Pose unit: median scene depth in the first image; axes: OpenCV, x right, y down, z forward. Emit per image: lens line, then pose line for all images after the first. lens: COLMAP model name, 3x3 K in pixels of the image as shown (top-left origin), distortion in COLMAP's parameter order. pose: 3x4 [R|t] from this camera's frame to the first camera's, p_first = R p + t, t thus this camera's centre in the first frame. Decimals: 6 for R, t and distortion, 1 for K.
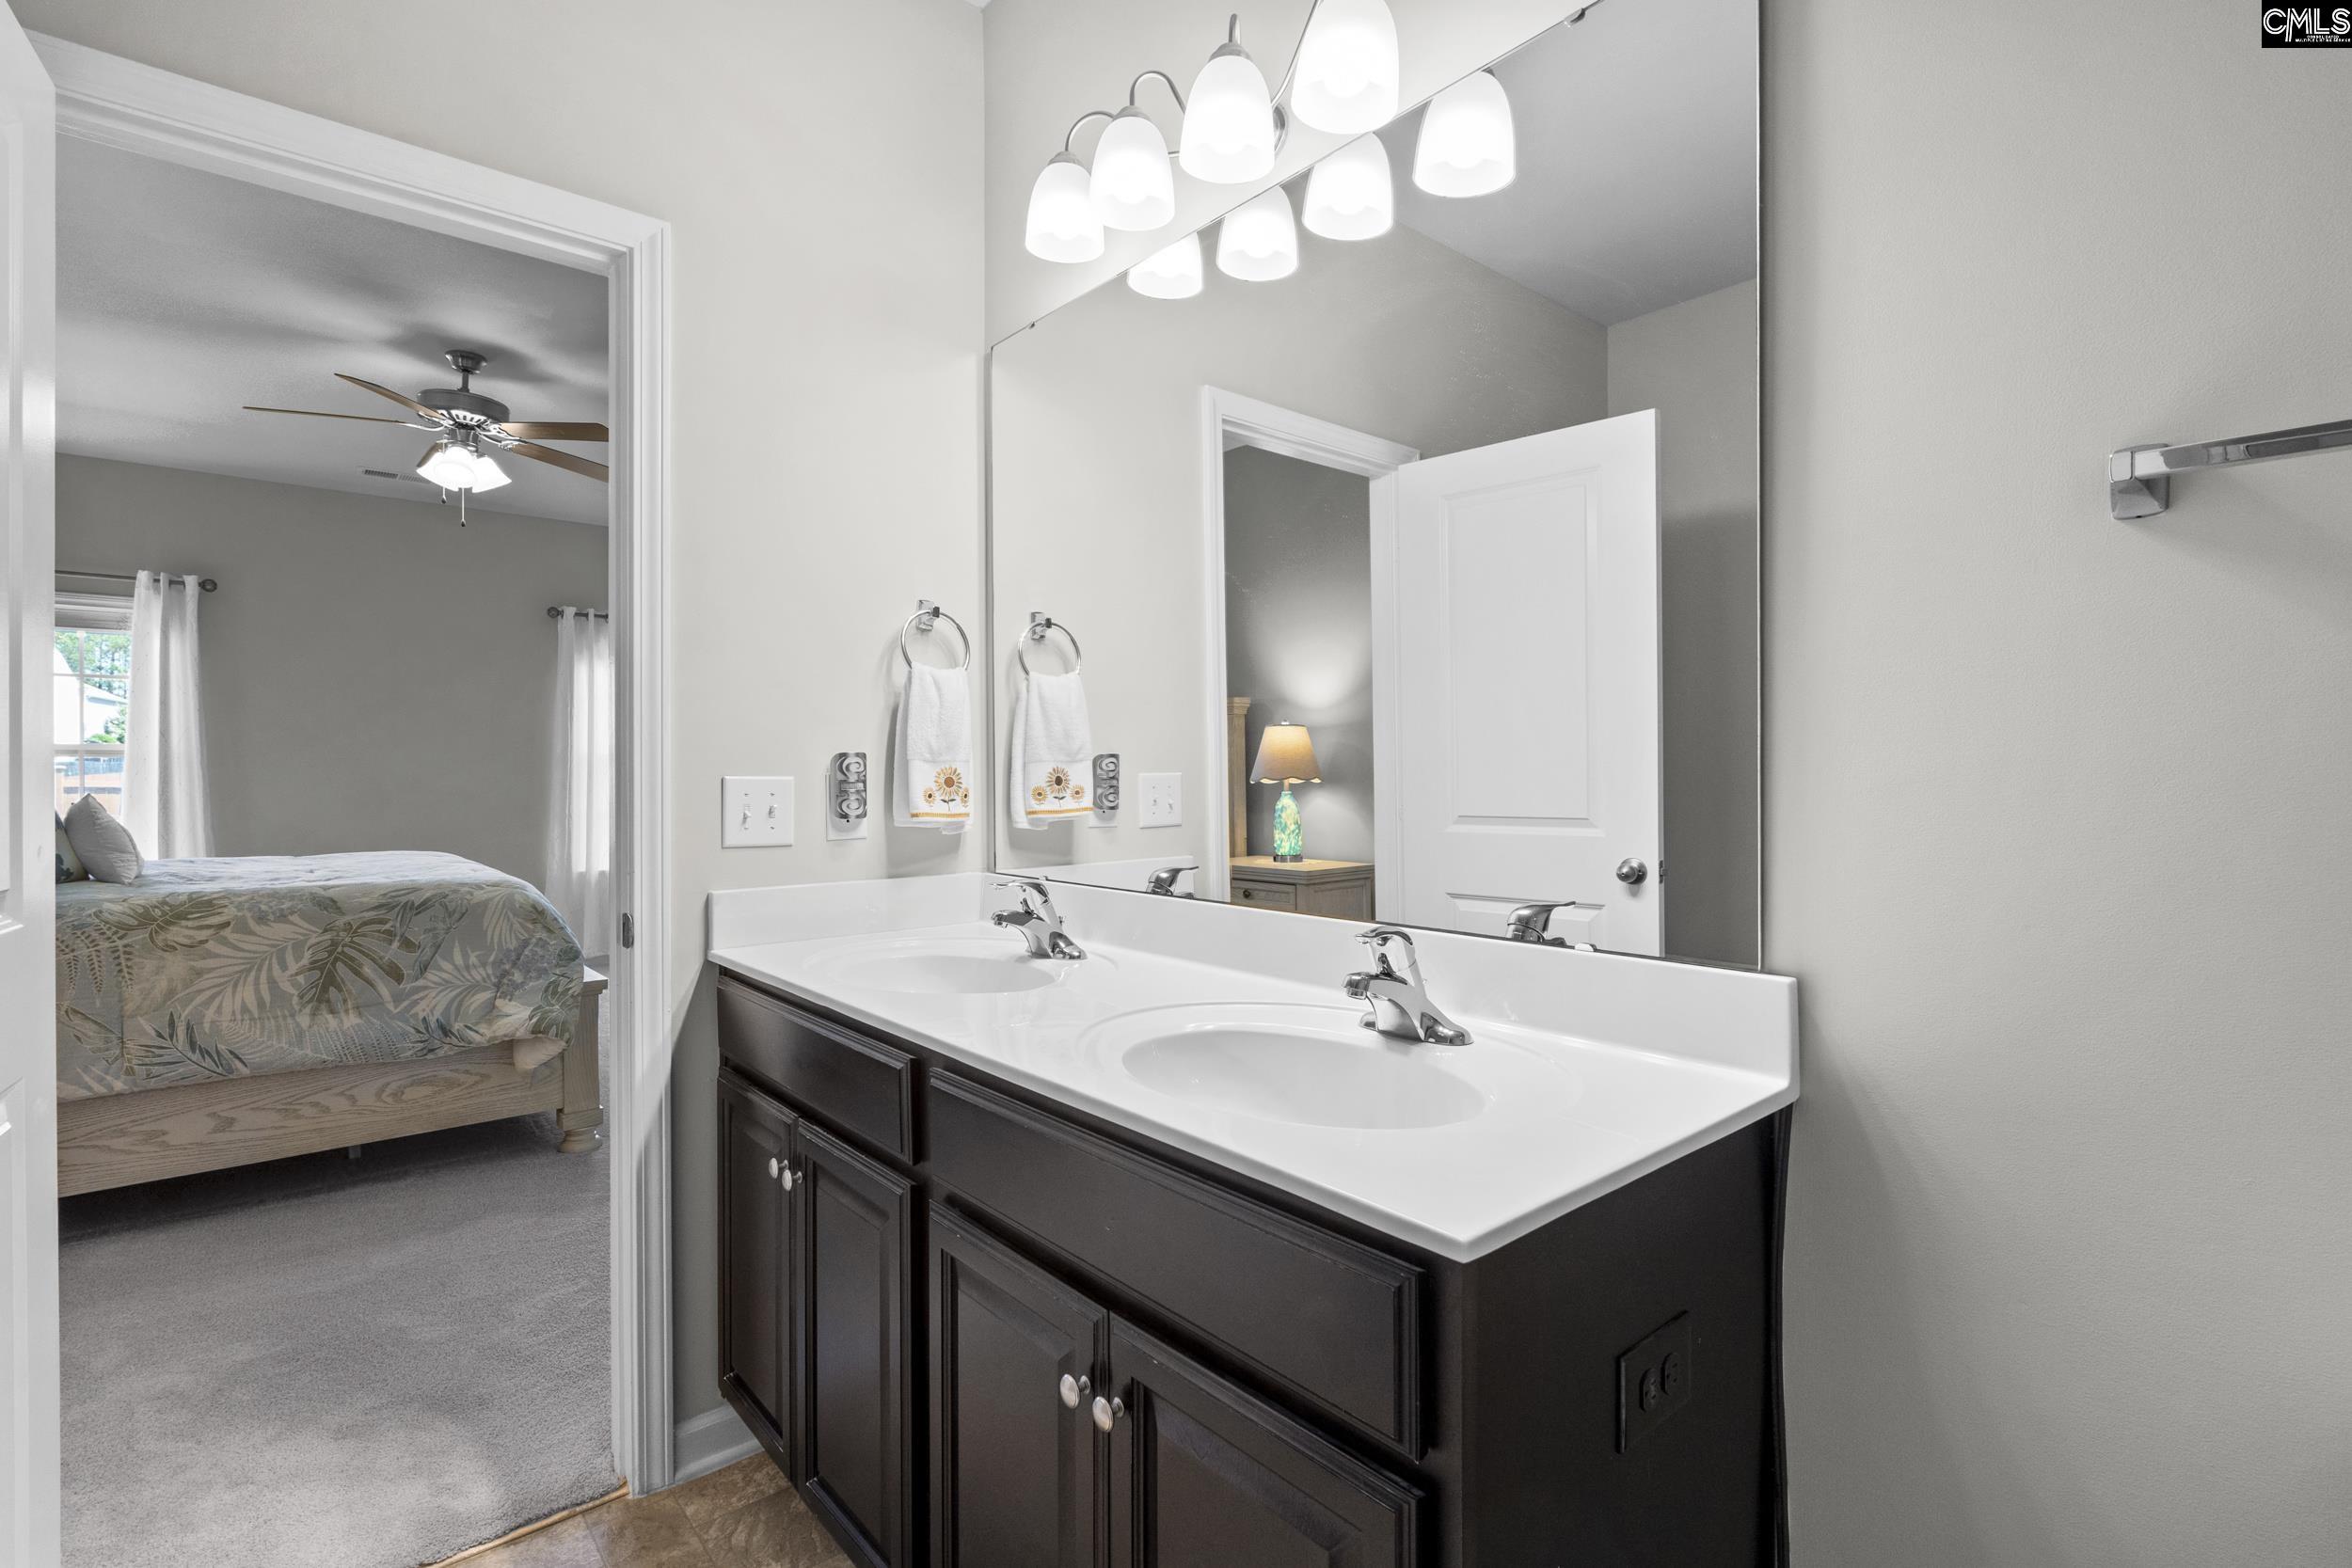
lens RADIAL K [[1097.7, 0, 1171.5], [0, 1097.7, 780.2], [0, 0, 1]] dist [-0.019693, -0.000415]
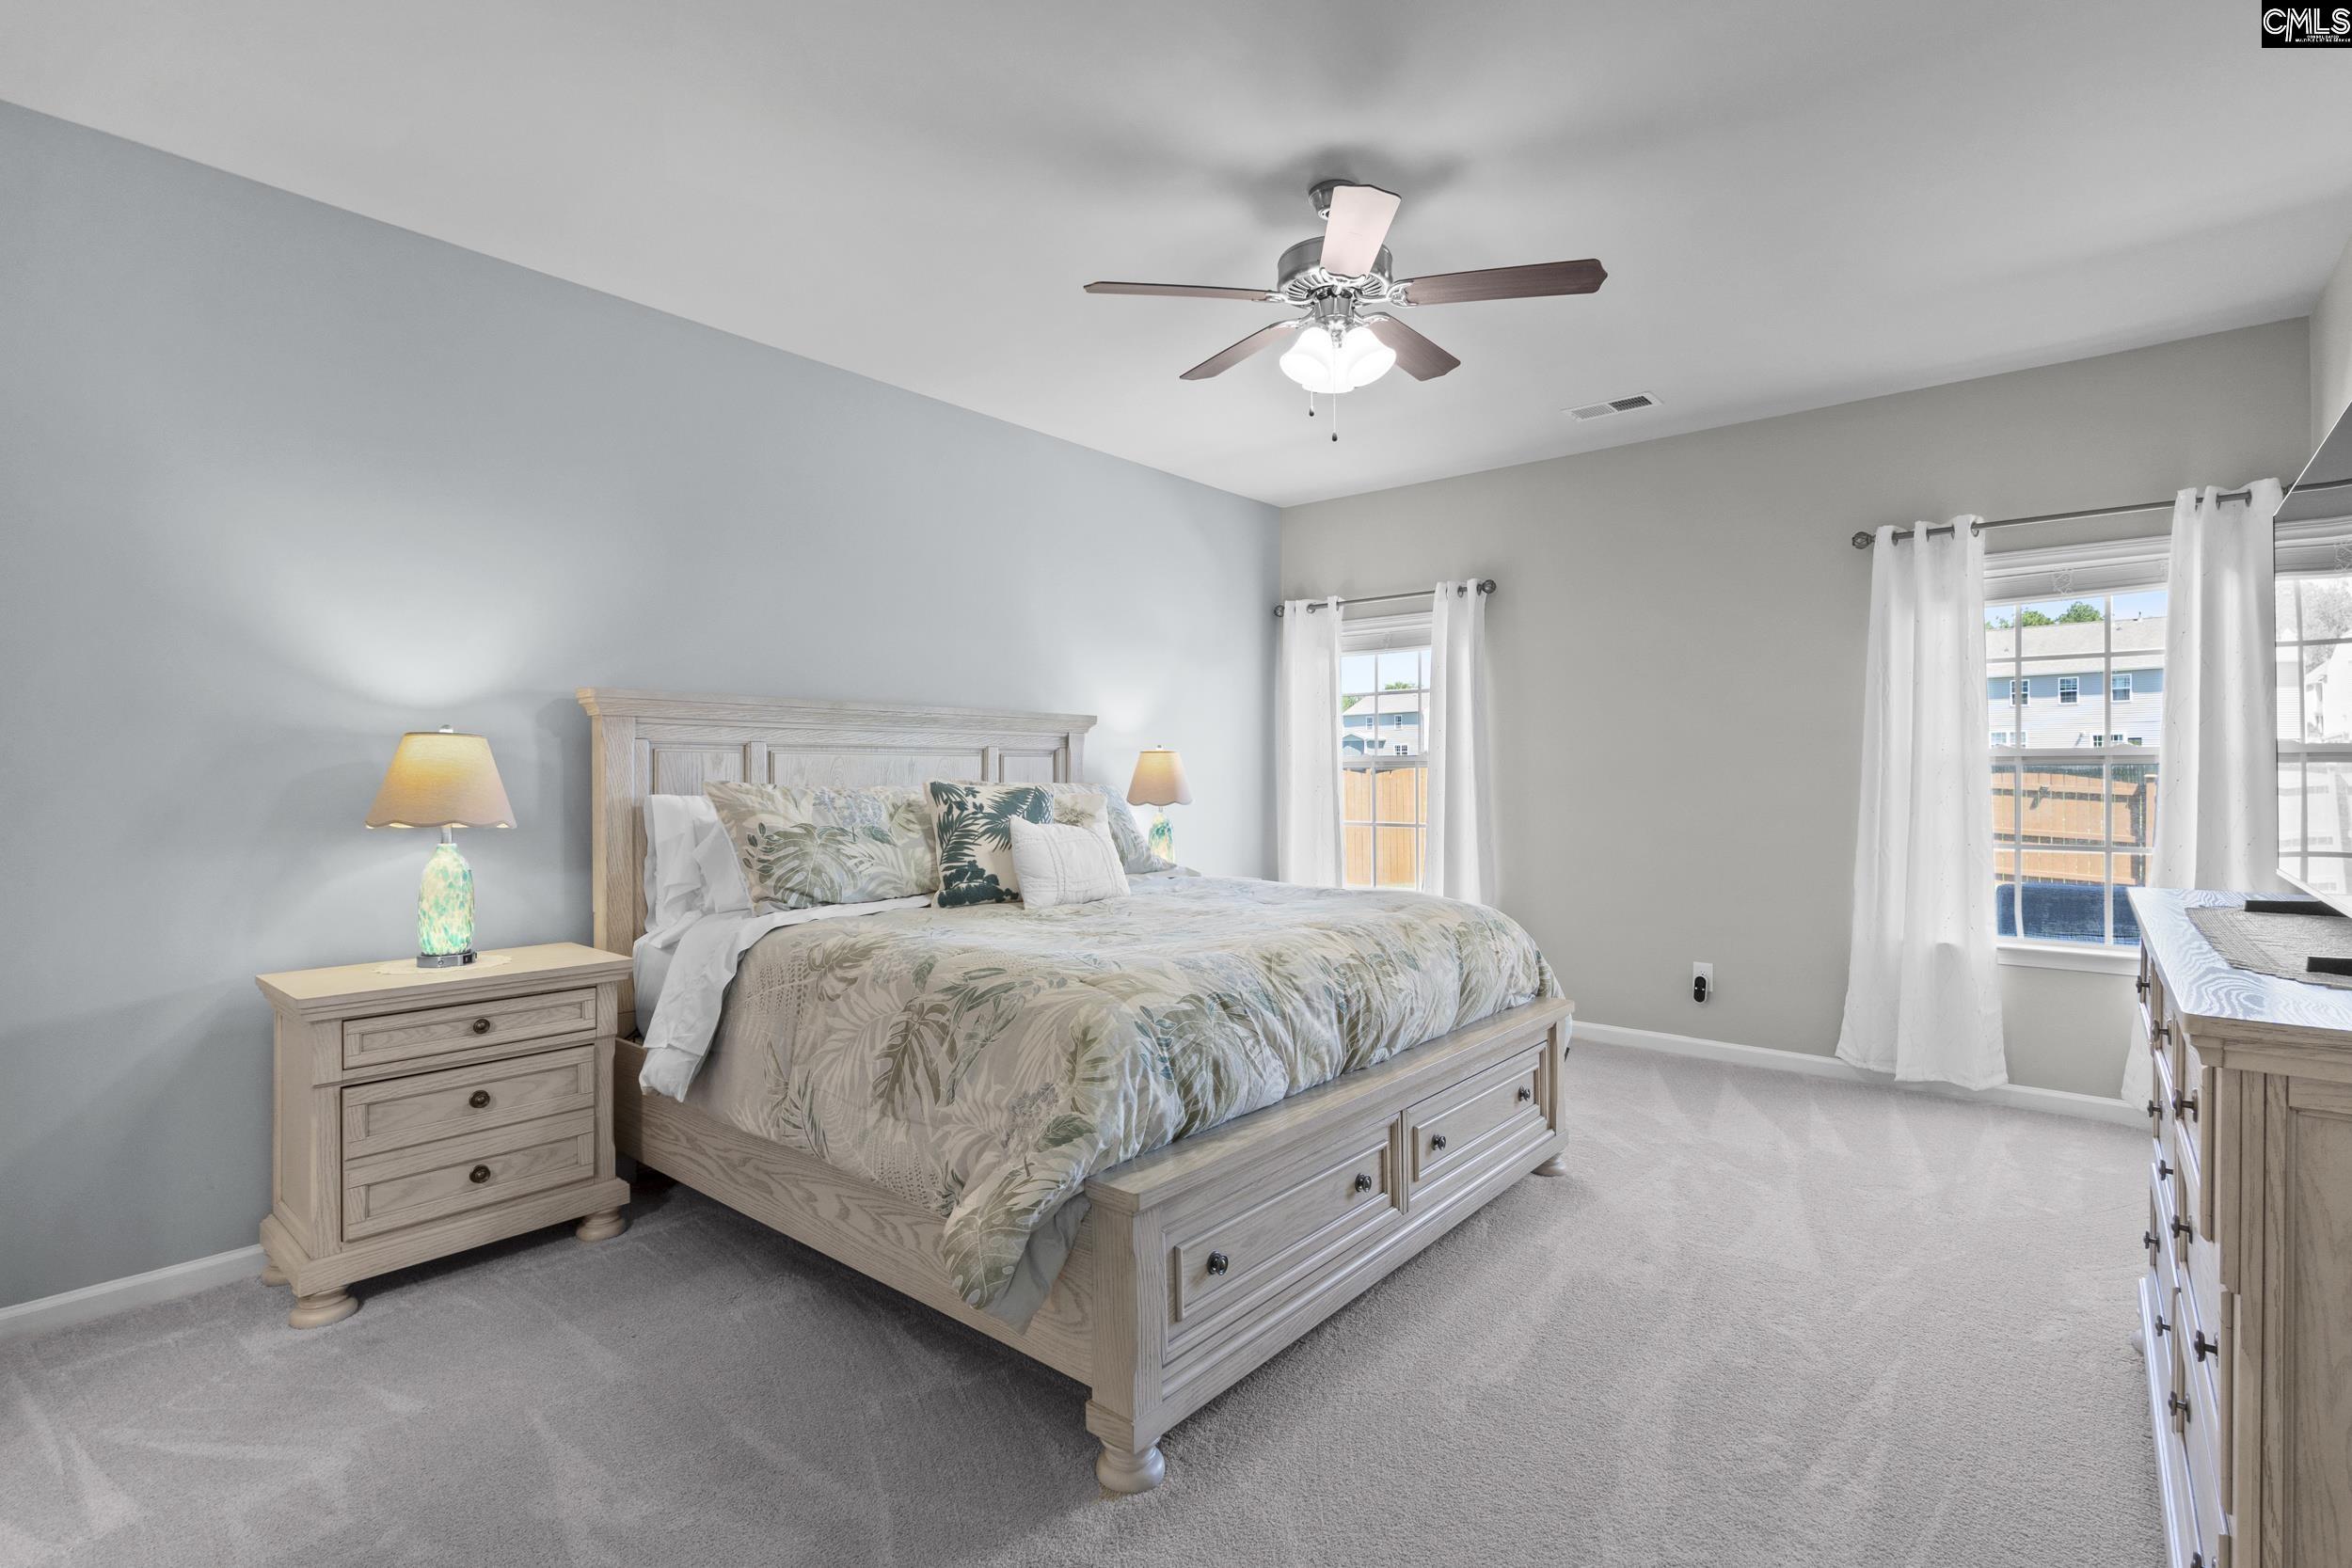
lens RADIAL K [[1097.7, 0, 1169.6], [0, 1097.7, 781.7], [0, 0, 1]] dist [-0.019693, -0.000415]
pose [[0.164466, 0.006063, -0.986364, 0.020717], [-0.000517, 0.999982, 0.006061, -0.027923], [0.986383, -0.000487, 0.164467, 1.039822]]
